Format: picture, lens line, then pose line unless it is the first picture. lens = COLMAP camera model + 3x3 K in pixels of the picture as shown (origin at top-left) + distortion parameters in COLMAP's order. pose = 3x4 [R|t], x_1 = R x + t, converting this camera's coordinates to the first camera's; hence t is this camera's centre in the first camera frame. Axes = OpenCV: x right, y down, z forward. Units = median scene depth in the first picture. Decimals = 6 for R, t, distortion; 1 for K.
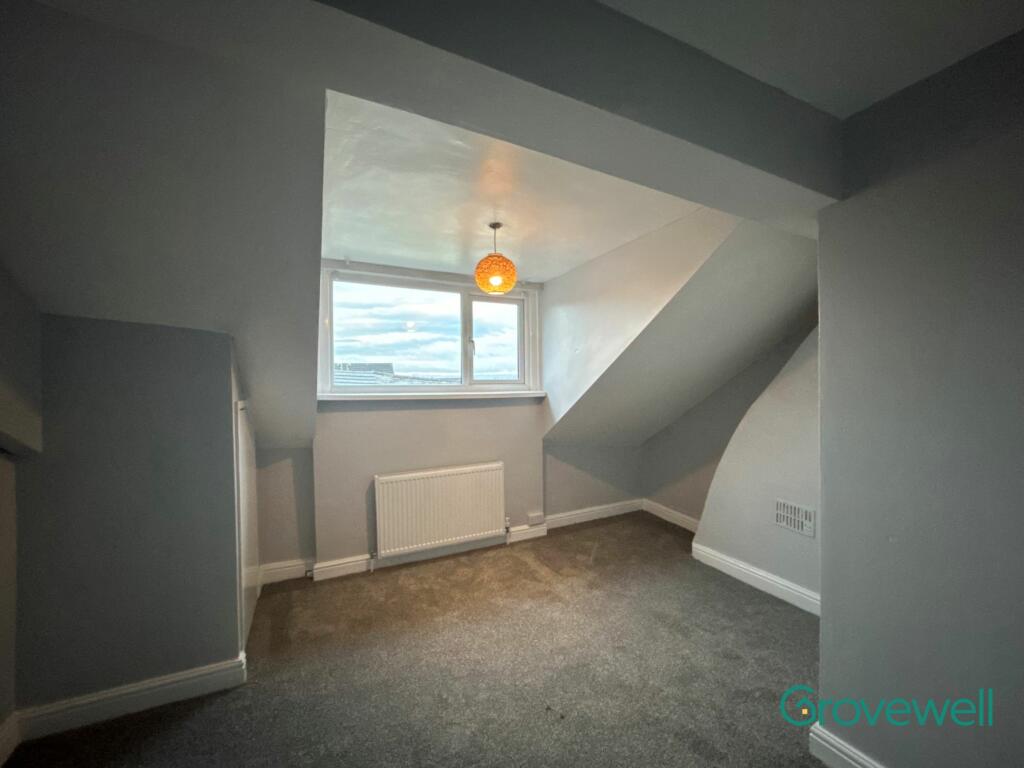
lens RADIAL K [[416.2, 0, 514.6], [0, 416.2, 382.2], [0, 0, 1]] dist [-0.003863, 0.001916]
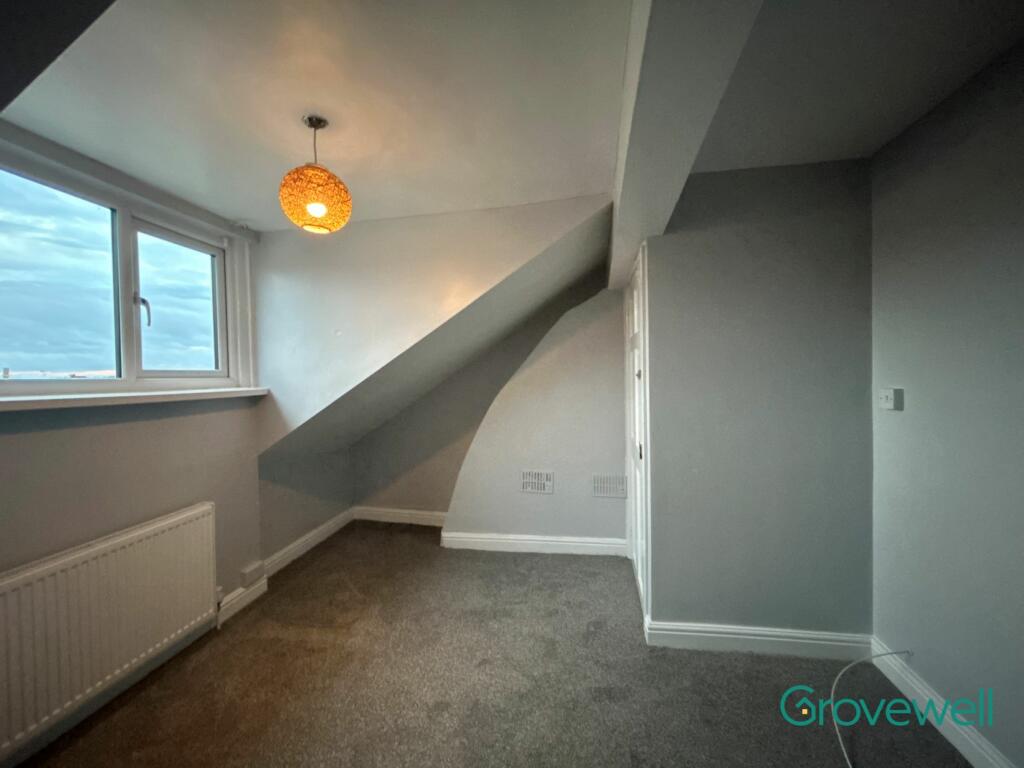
lens RADIAL K [[416.2, 0, 512.6], [0, 416.2, 382.1], [0, 0, 1]] dist [-0.003863, 0.001916]
pose [[0.578649, -0.020887, 0.815309, -0.273574], [0.019368, 0.999742, 0.011865, 0.013483], [-0.815347, 0.008926, 0.578904, 0.267165]]
